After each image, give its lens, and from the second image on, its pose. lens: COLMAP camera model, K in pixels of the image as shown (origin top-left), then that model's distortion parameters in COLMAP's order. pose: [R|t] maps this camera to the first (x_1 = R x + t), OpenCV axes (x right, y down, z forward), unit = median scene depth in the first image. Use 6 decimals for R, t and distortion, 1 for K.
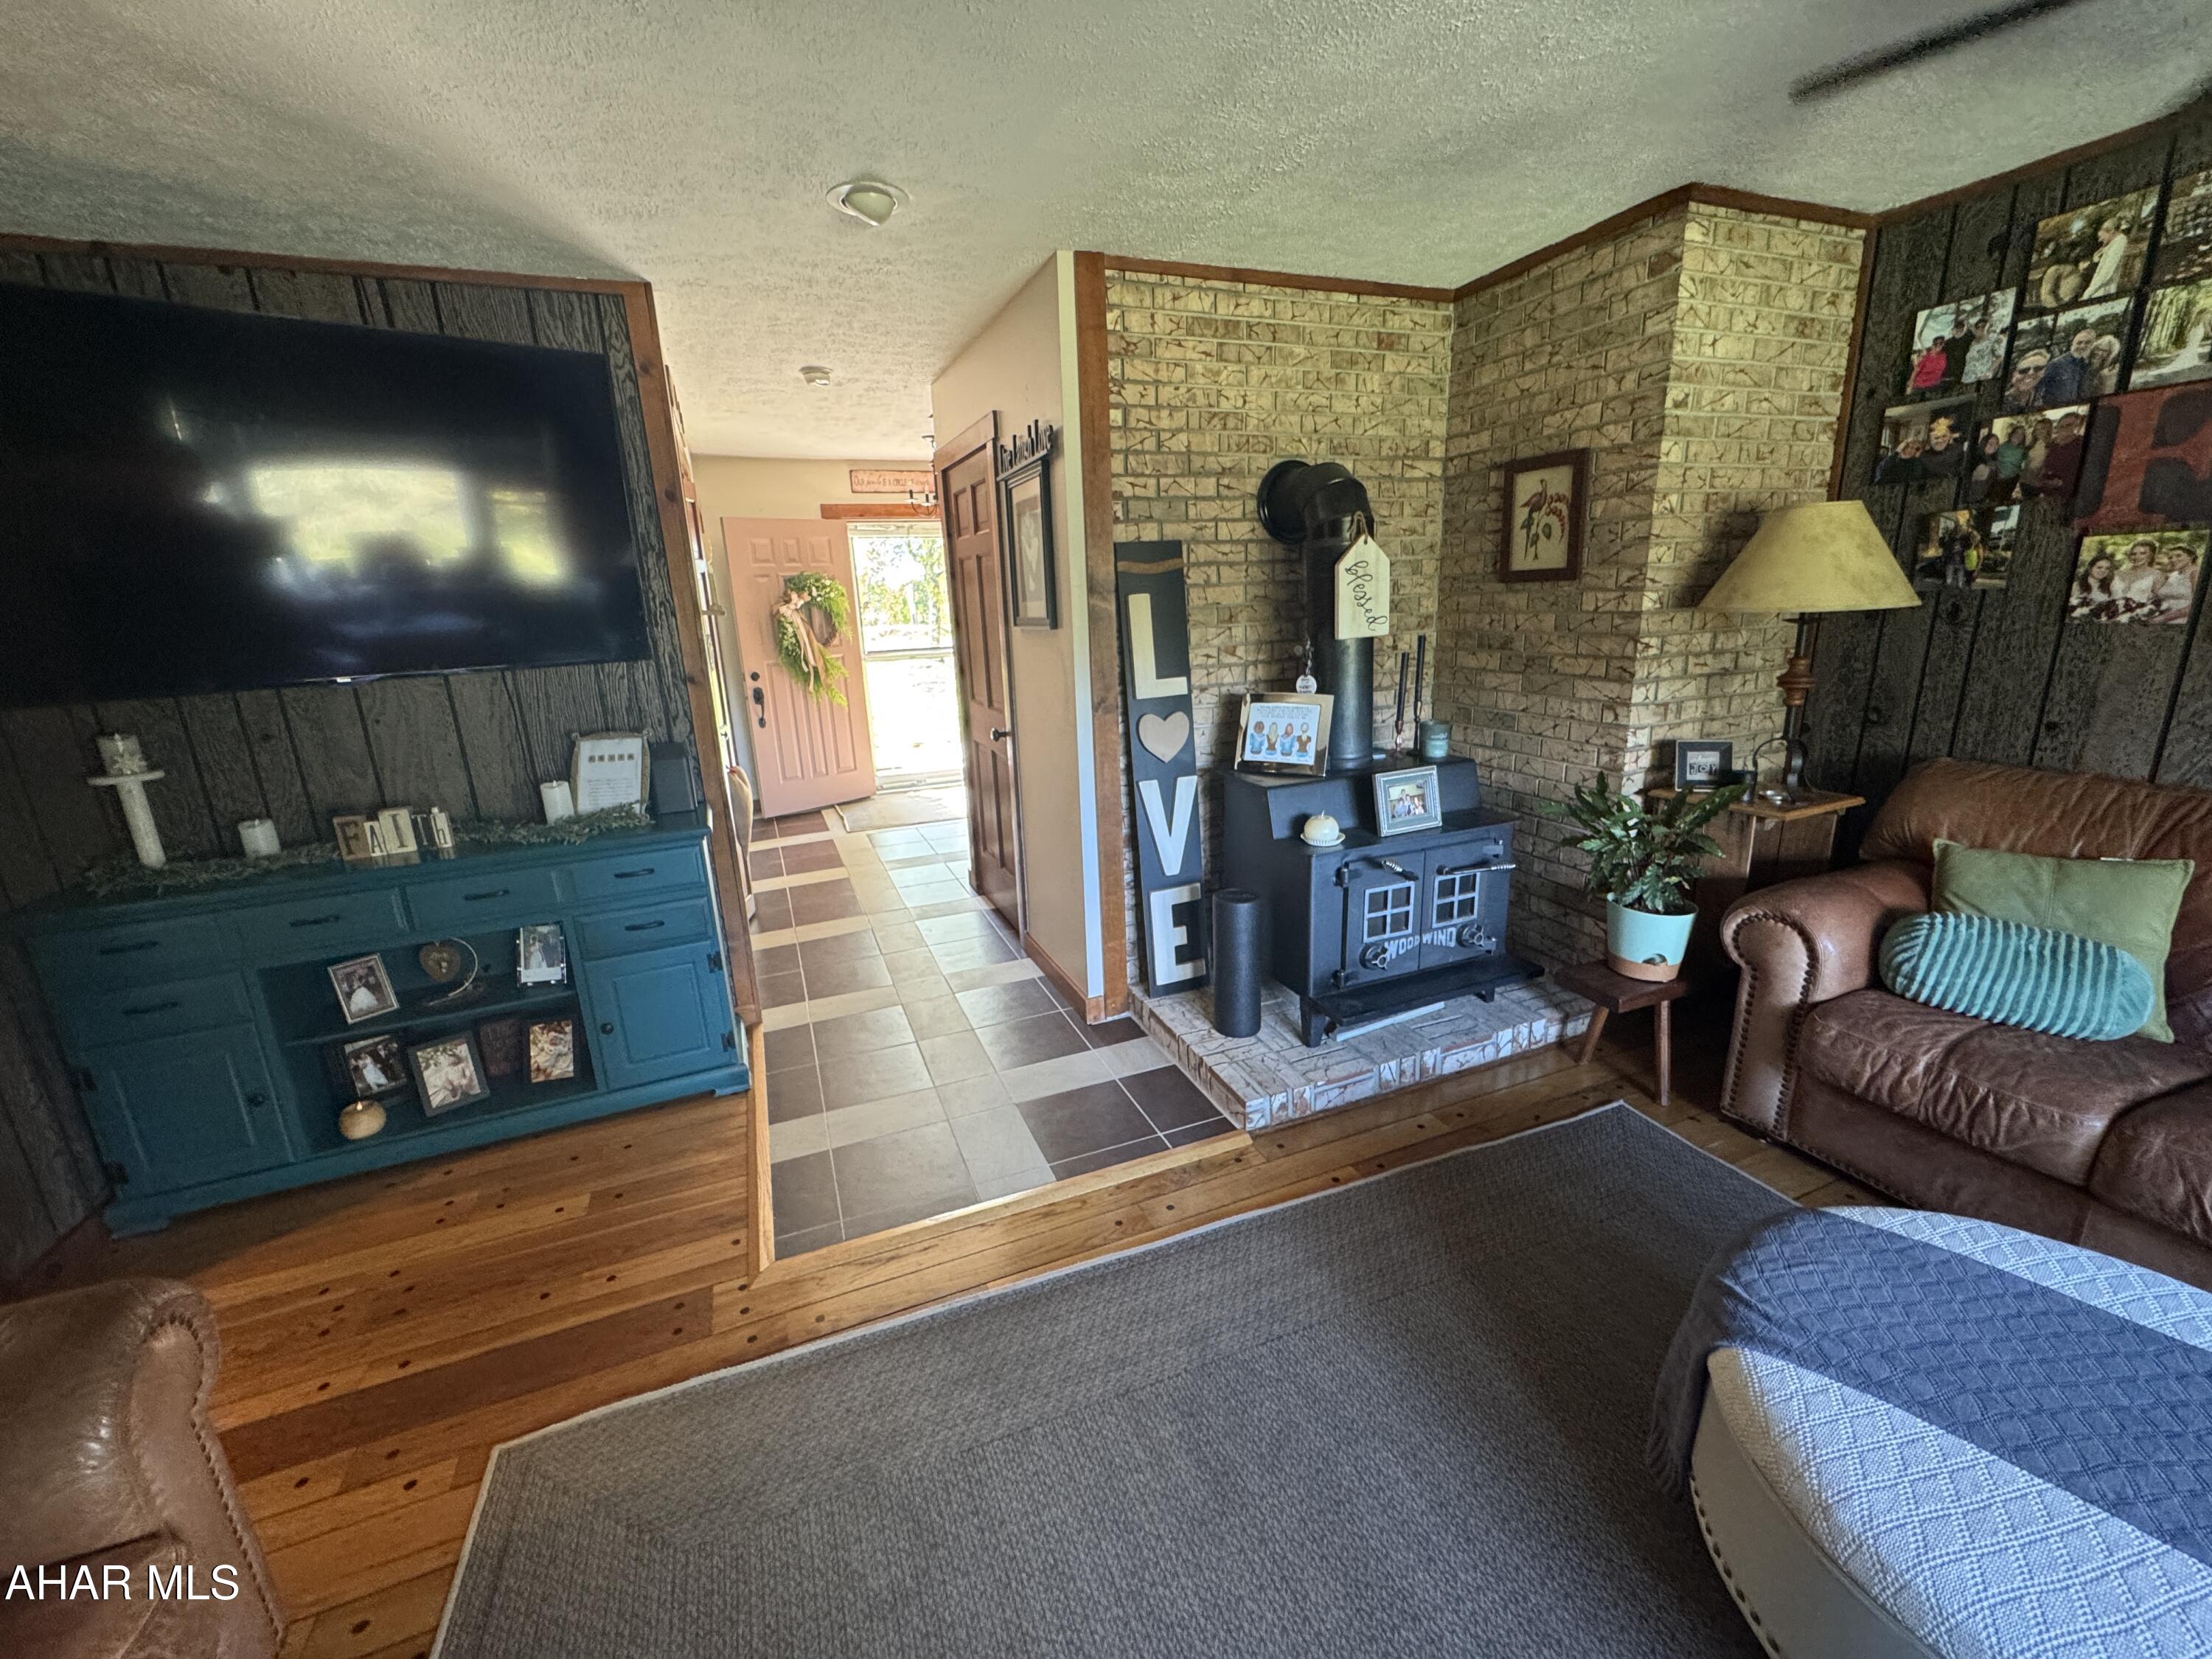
lens RADIAL K [[879.3, 0, 1099.6], [0, 879.3, 824.9], [0, 0, 1]] dist [-0.001698, -0.000161]
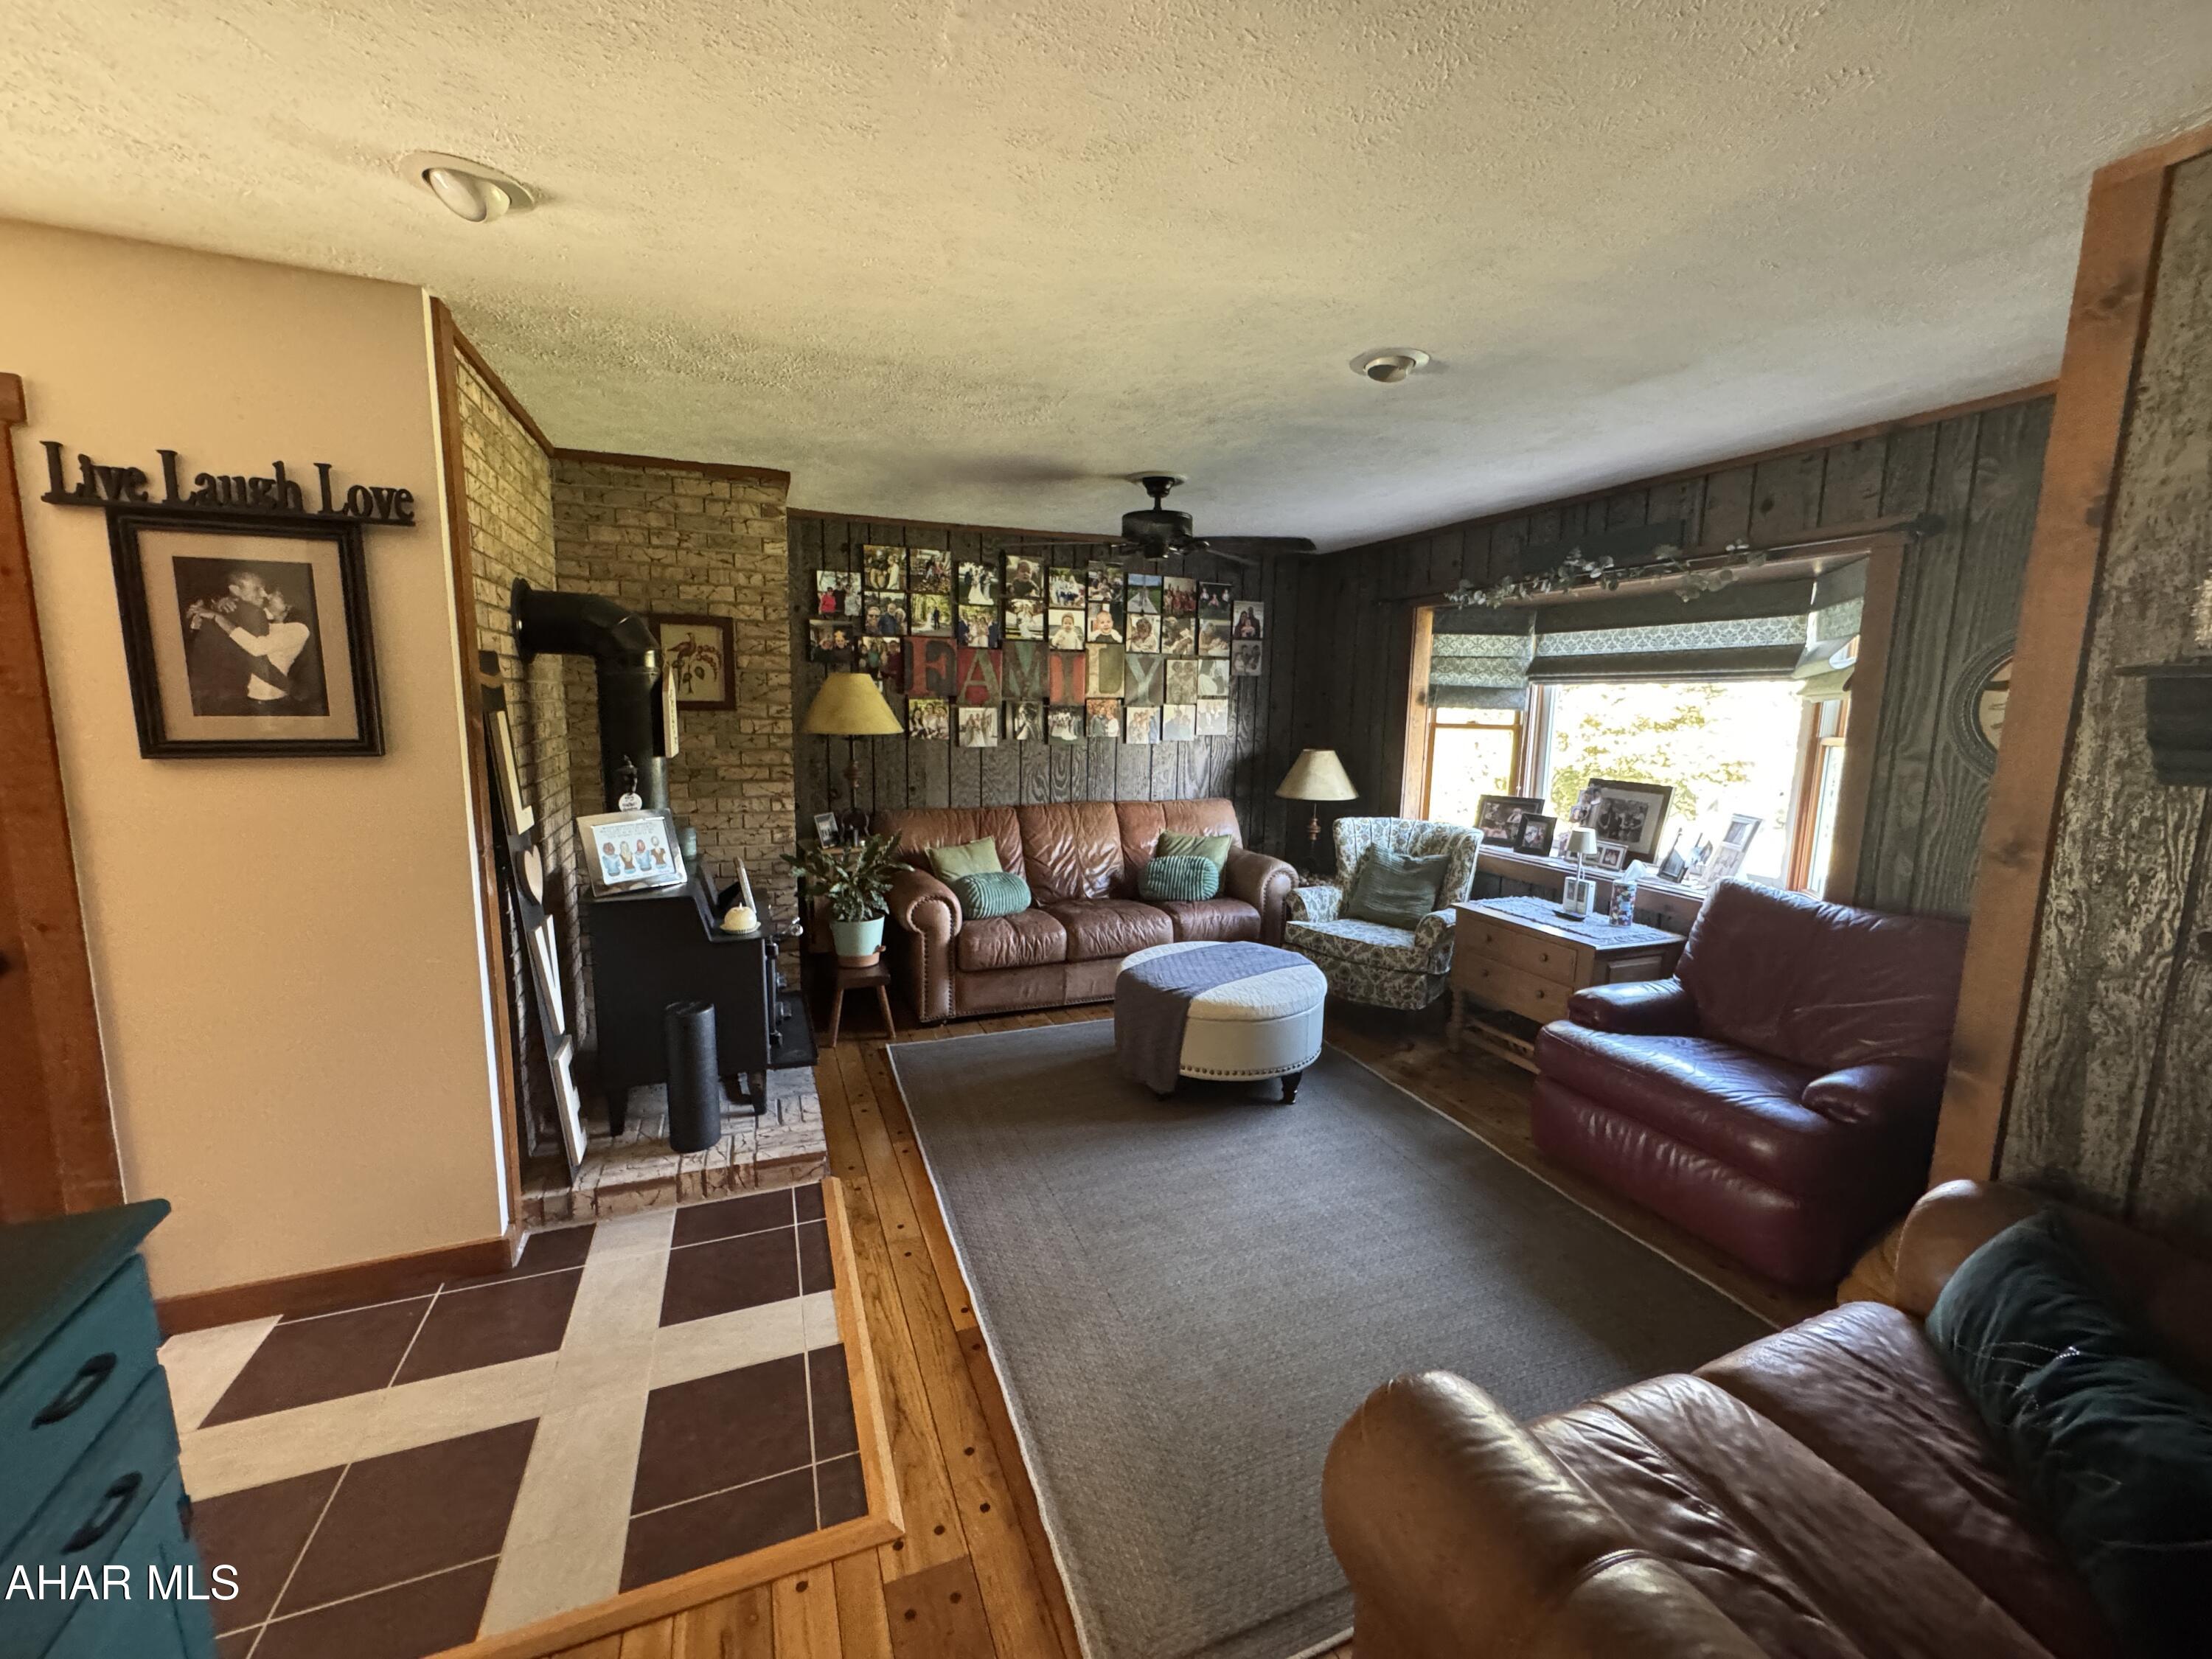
lens RADIAL K [[879.3, 0, 1099.6], [0, 879.3, 824.9], [0, 0, 1]] dist [-0.001698, -0.000161]
pose [[0.007680, -0.100410, 0.994916, -0.899689], [0.235881, 0.967051, 0.095777, -0.117434], [-0.971752, 0.233946, 0.031111, 0.503053]]
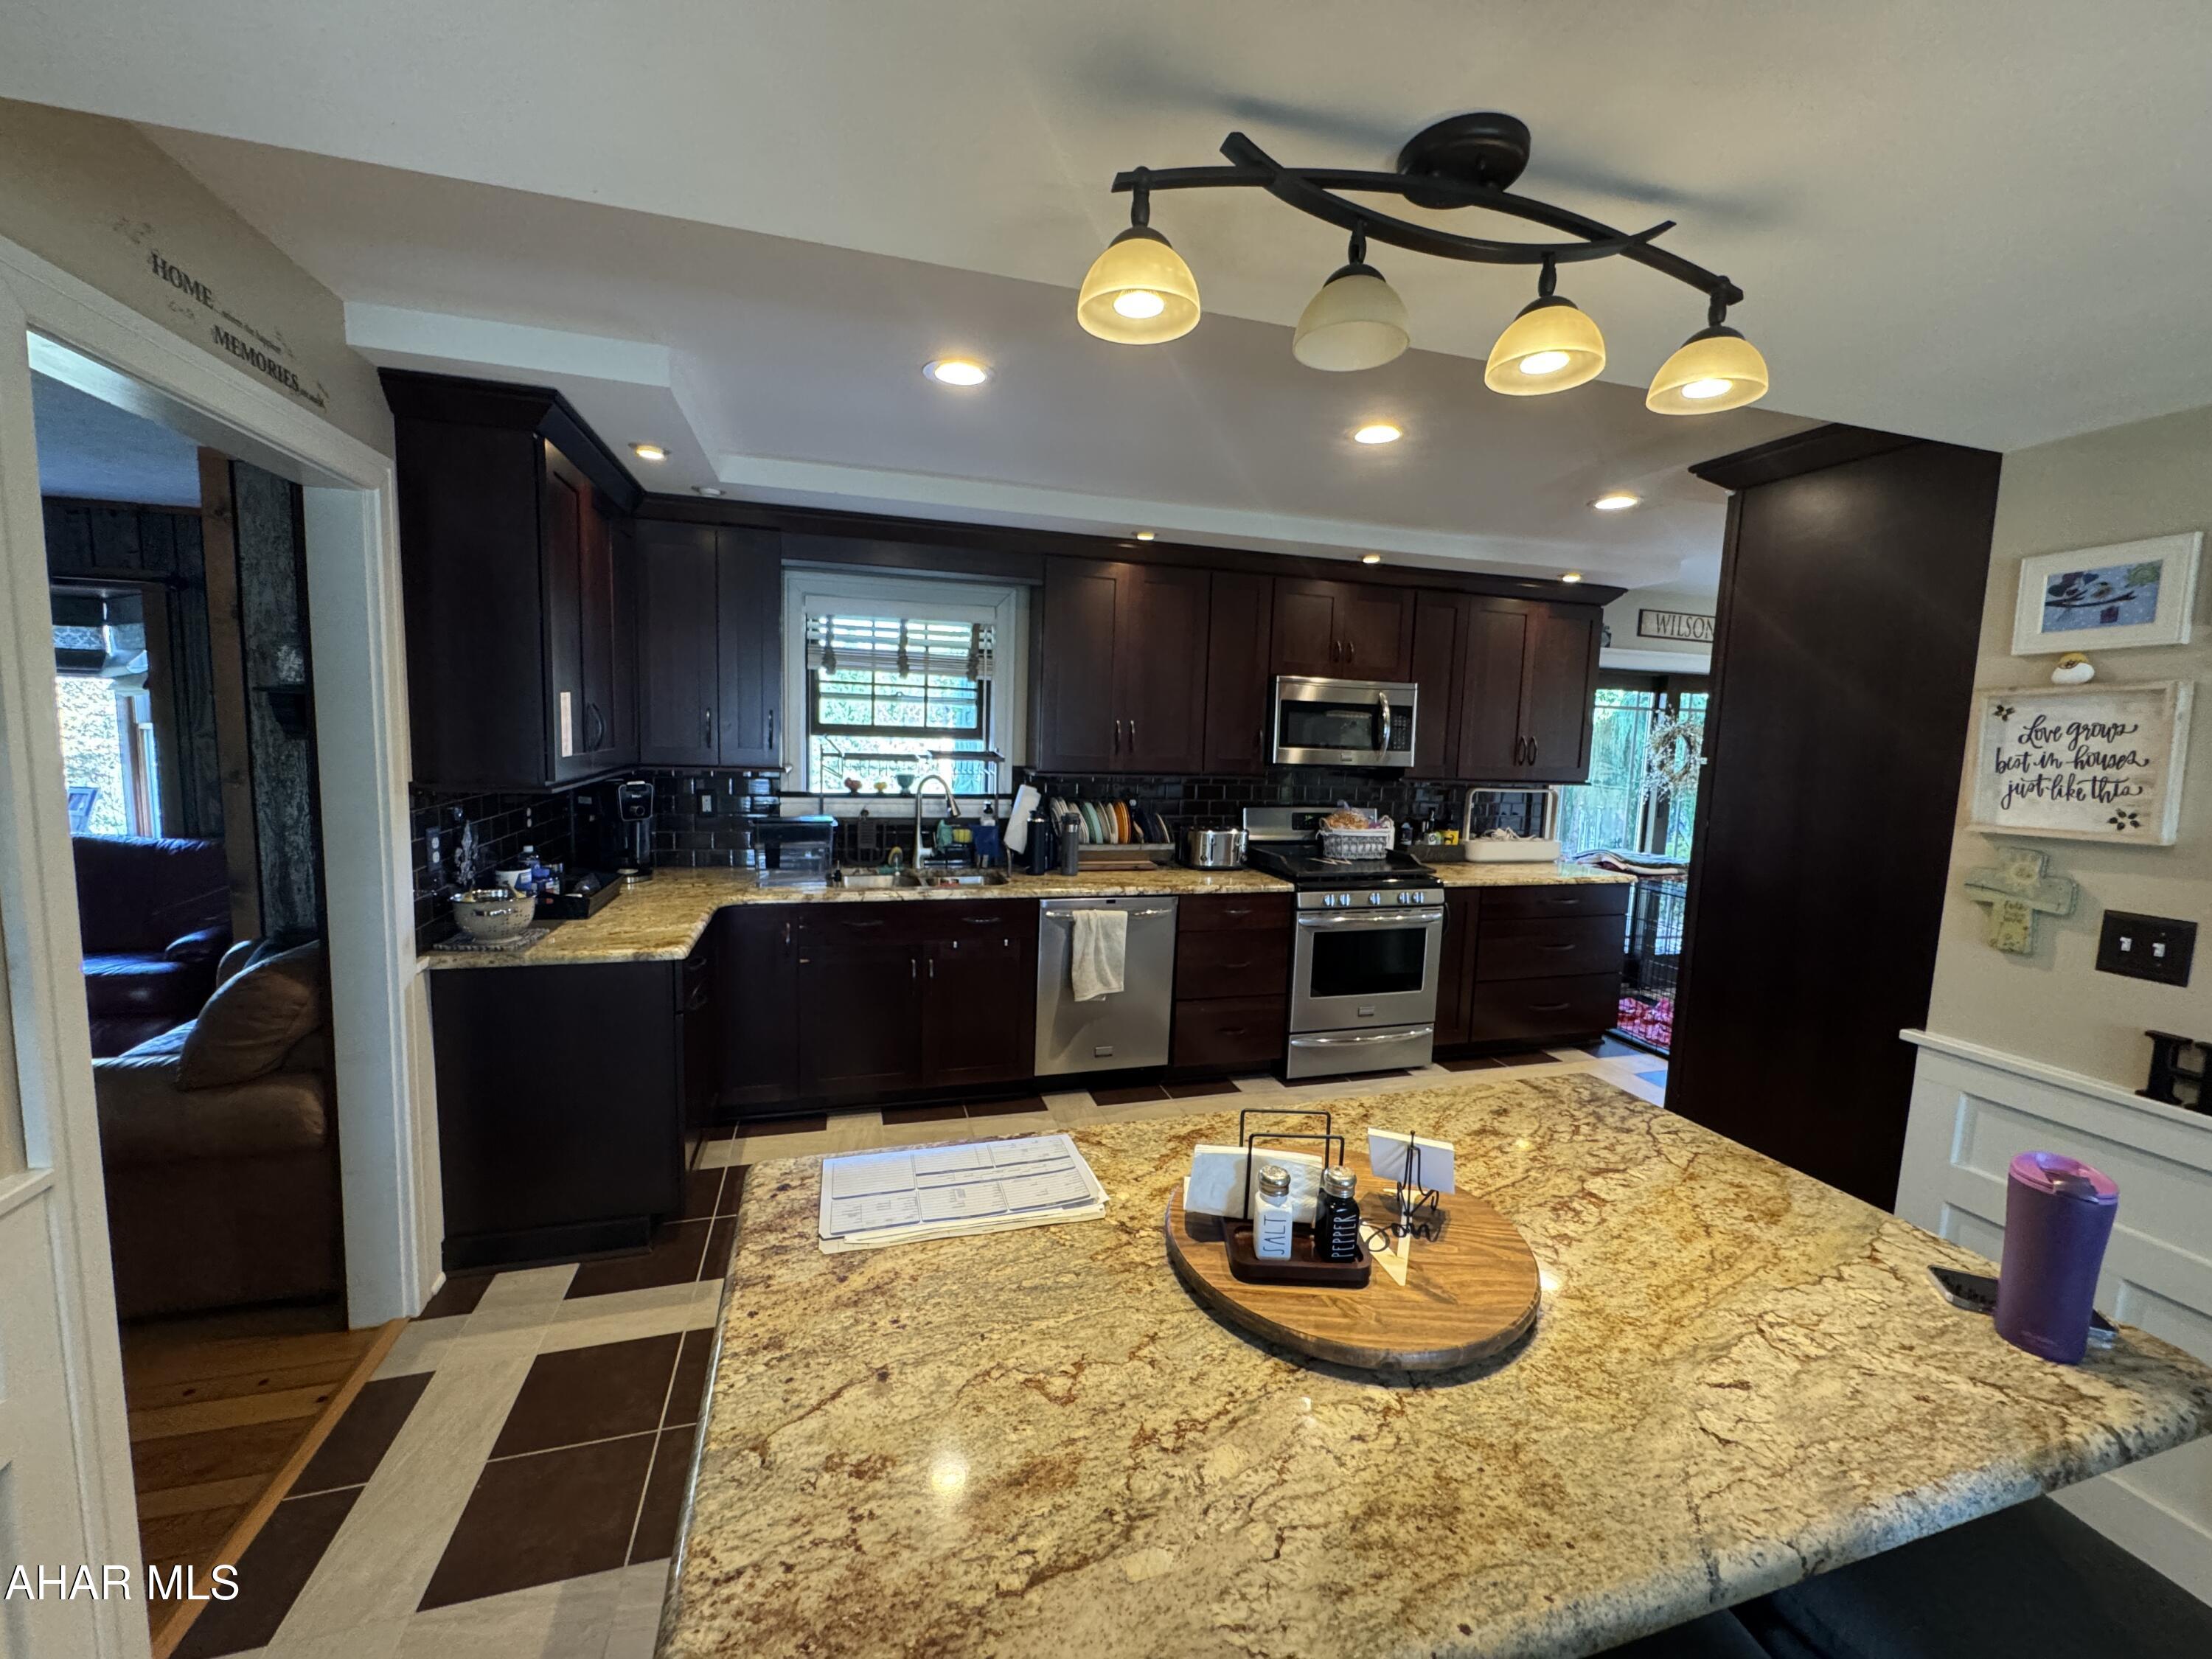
lens RADIAL K [[879.3, 0, 1099.6], [0, 879.3, 824.9], [0, 0, 1]] dist [-0.001698, -0.000161]
pose [[-0.995471, -0.001311, 0.095054, -2.251035], [0.032299, 0.935756, 0.351167, -0.311437], [-0.089407, 0.352647, -0.931475, 1.386023]]
